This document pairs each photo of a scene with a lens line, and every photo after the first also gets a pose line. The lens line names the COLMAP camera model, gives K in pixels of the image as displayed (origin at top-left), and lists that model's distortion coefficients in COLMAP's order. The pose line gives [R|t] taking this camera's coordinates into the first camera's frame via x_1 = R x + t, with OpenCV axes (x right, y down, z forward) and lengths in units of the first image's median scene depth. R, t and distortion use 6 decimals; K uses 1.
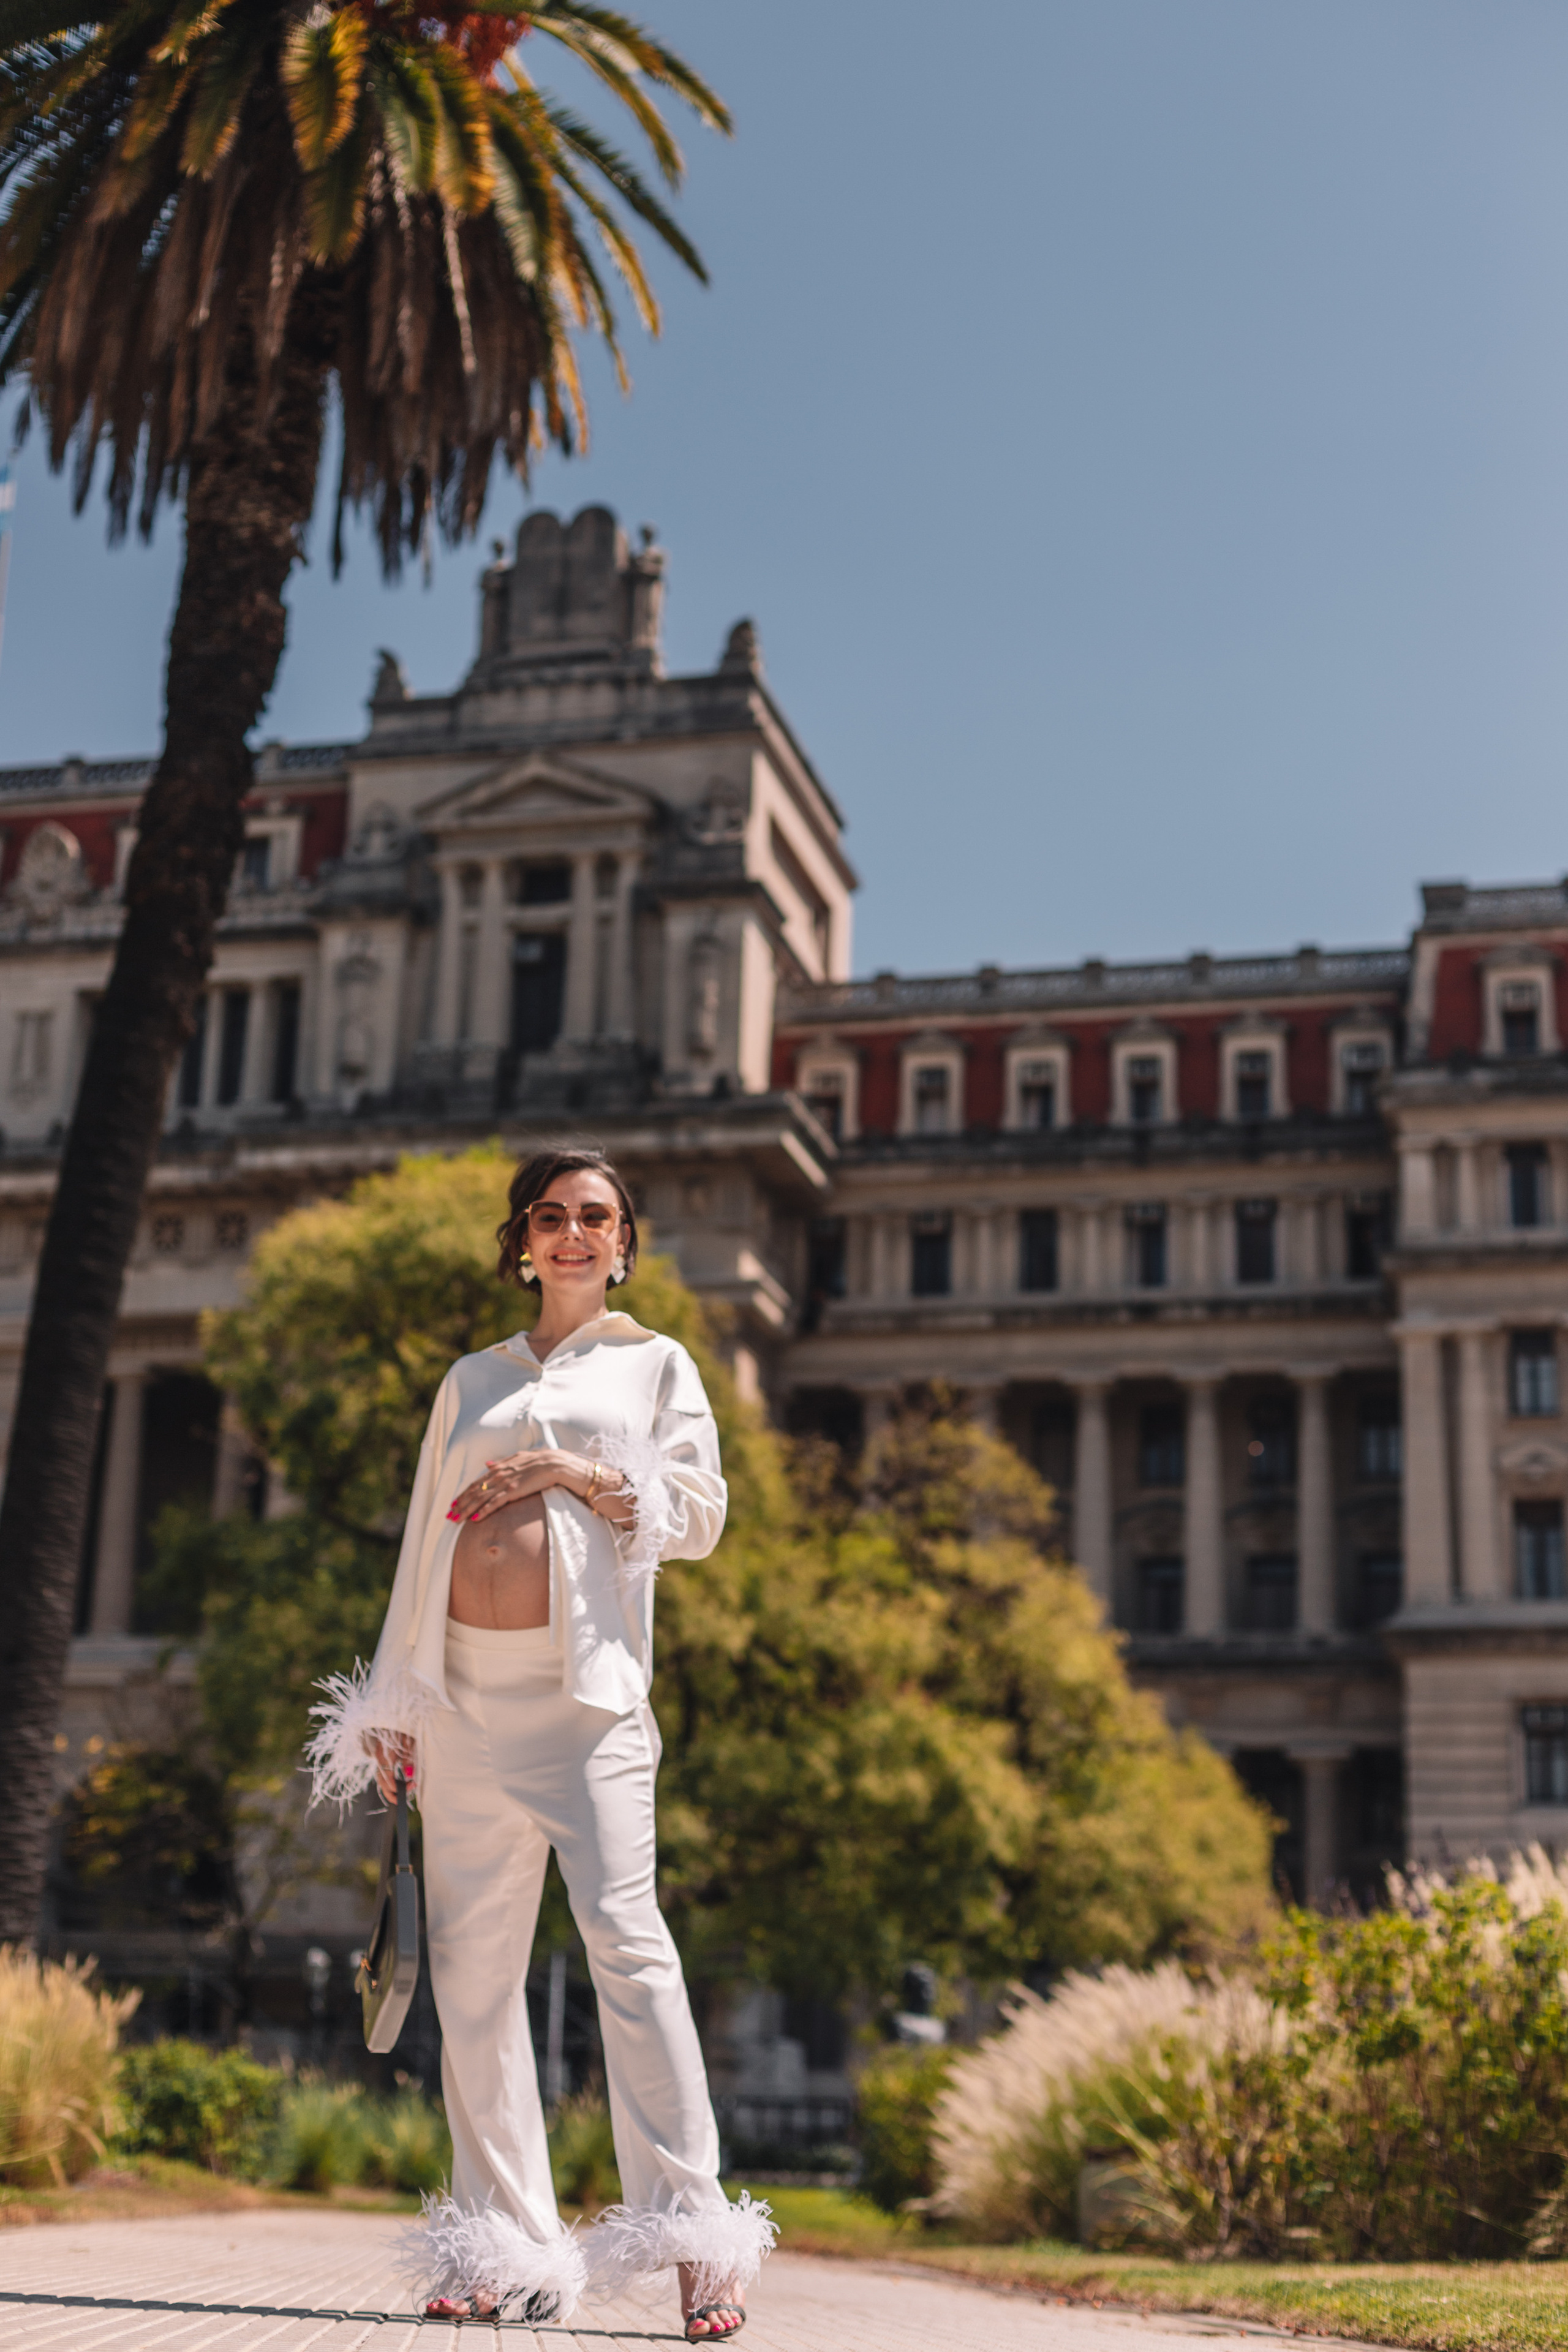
lens RADIAL K [[3534.9, 0, 784.0], [0, 3534.9, 1176.0], [0, 0, 1]] dist [-0.035664, 0.154017]
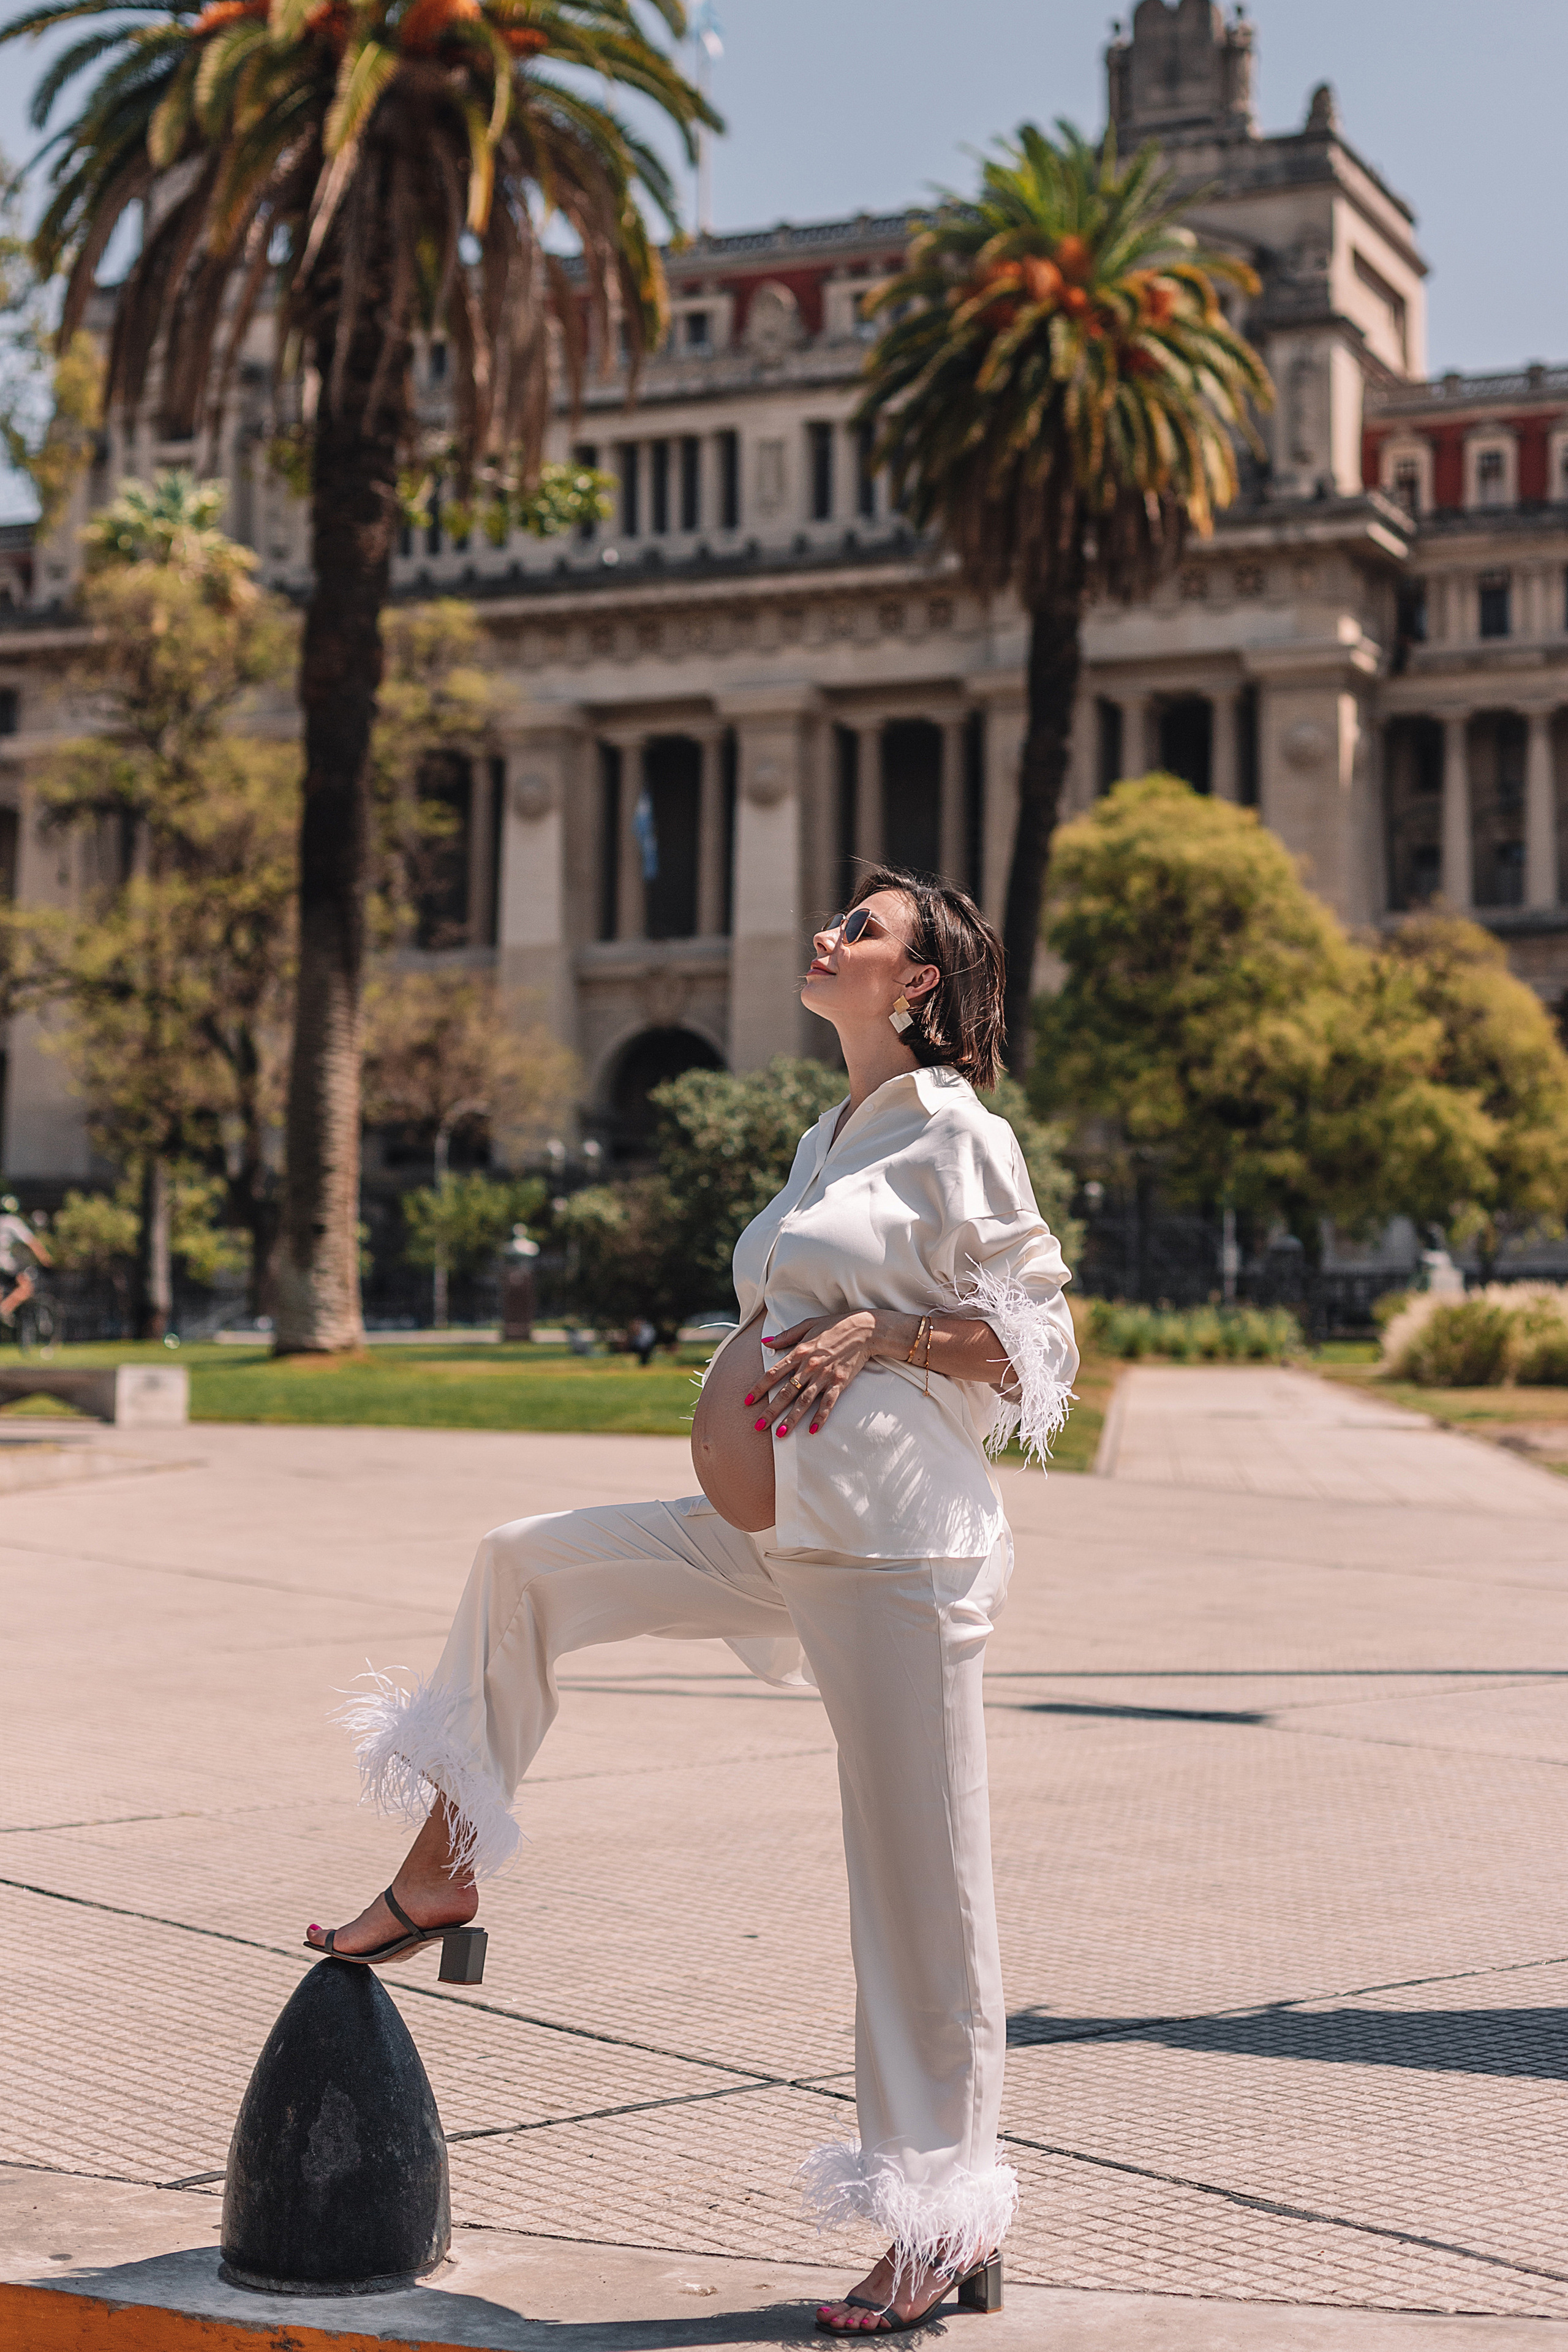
lens RADIAL K [[3534.9, 0, 784.0], [0, 3534.9, 1176.0], [0, 0, 1]] dist [-0.035664, 0.154017]
pose [[0.982229, -0.036342, -0.184132, 0.016919], [0.079618, 0.969106, 0.233439, -0.093574], [0.169960, -0.243951, 0.954778, -0.295566]]
